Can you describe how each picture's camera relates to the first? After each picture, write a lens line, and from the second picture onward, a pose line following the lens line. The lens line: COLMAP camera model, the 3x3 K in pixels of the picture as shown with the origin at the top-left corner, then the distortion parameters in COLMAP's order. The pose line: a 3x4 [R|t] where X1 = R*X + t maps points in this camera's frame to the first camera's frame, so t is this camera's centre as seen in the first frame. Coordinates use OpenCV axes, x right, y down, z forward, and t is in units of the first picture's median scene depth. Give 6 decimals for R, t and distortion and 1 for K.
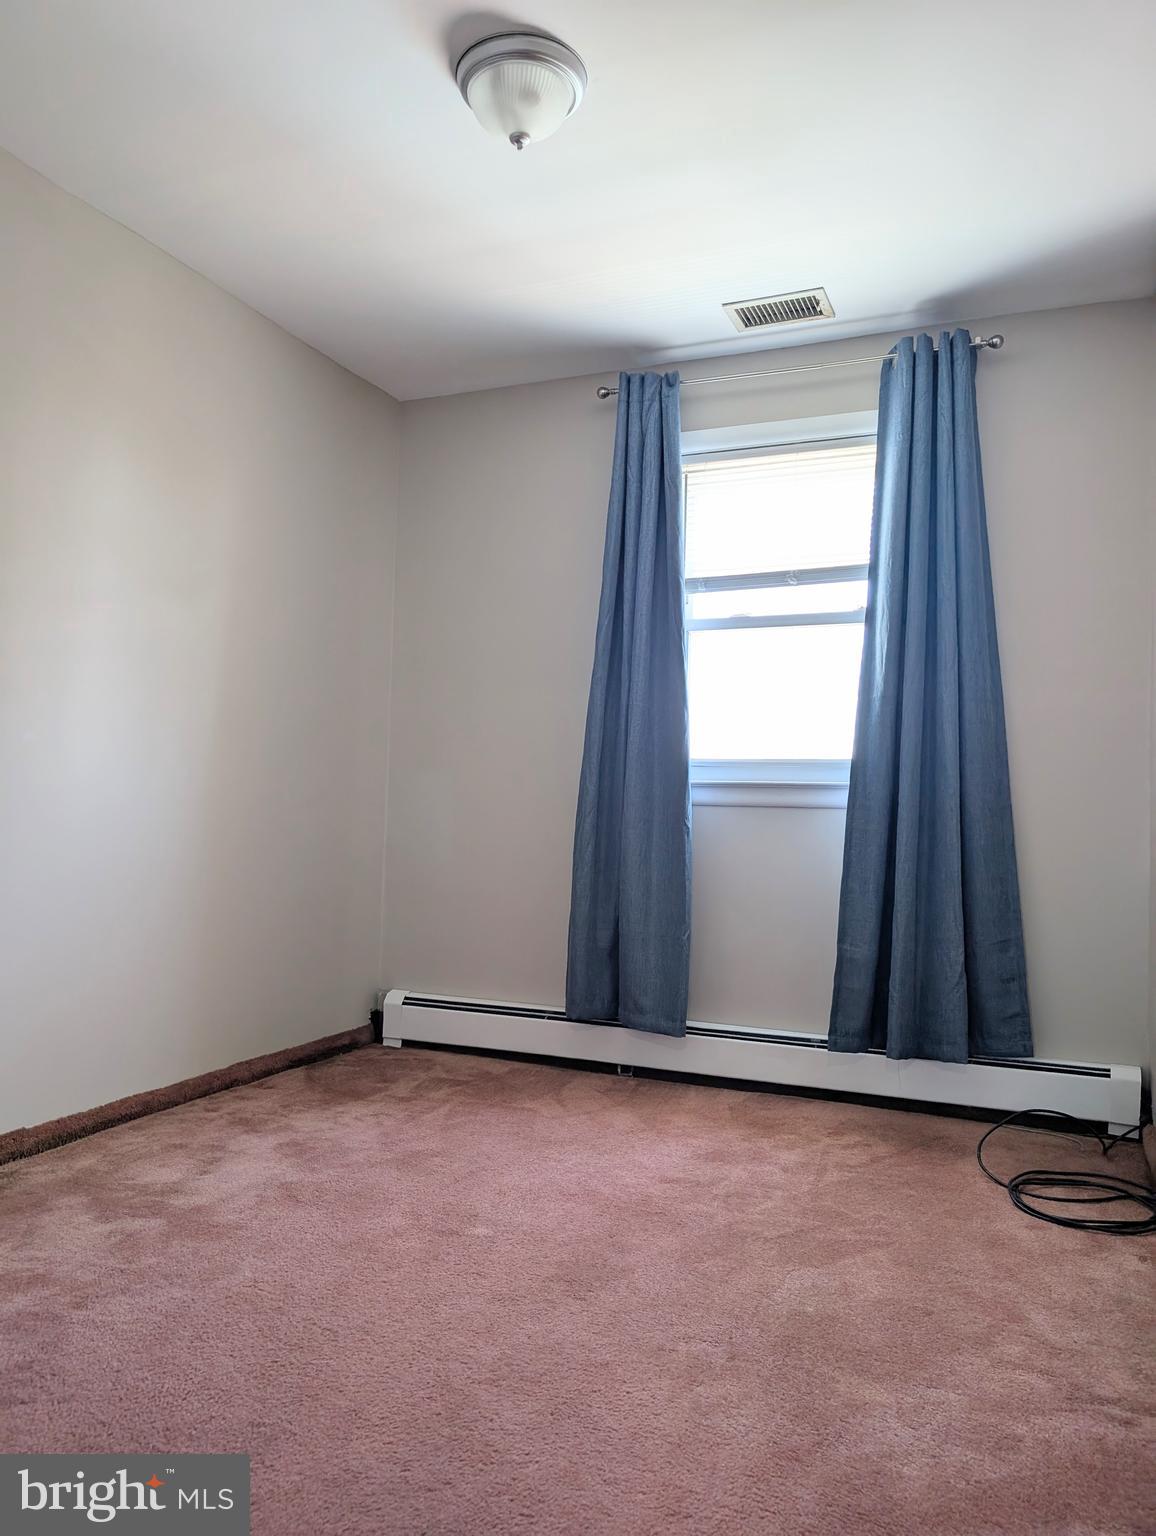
lens RADIAL K [[1024.9, 0, 579.1], [0, 1024.9, 701.2], [0, 0, 1]] dist [0.001025, -0.000939]
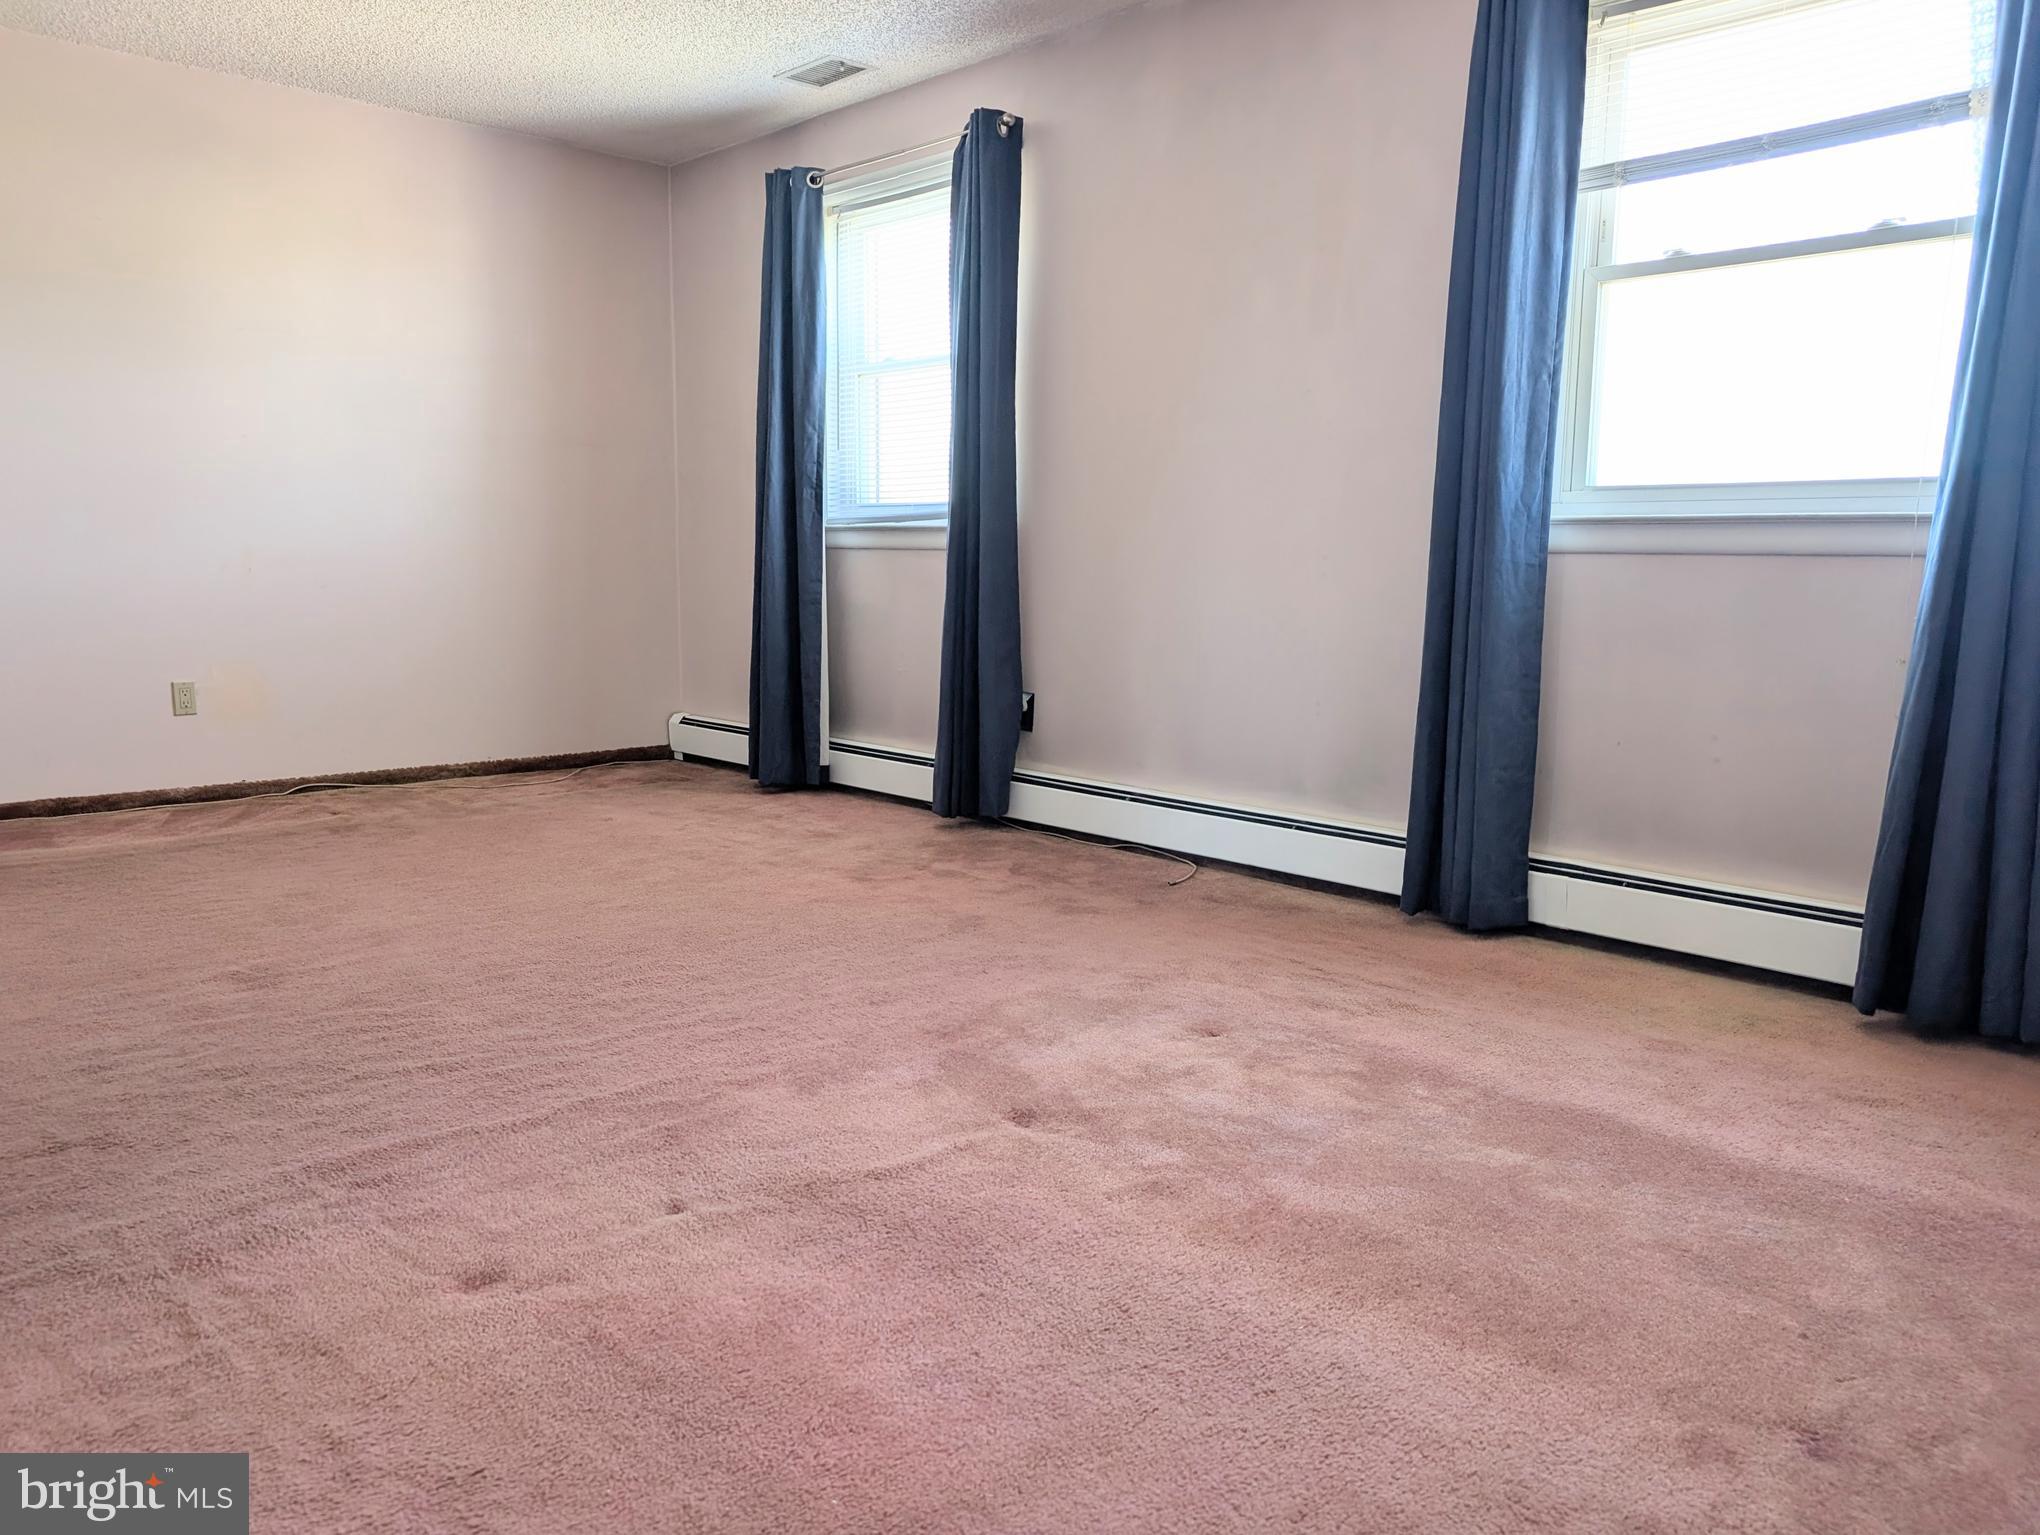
lens RADIAL K [[1519.7, 0, 1013.7], [0, 1519.7, 710.0], [0, 0, 1]] dist [0.050021, -0.003176]
pose [[0.914972, 0.034641, -0.402028, 0.855993], [0.045998, 0.980860, 0.189204, -0.025388], [0.400888, -0.191609, 0.895866, -0.377854]]
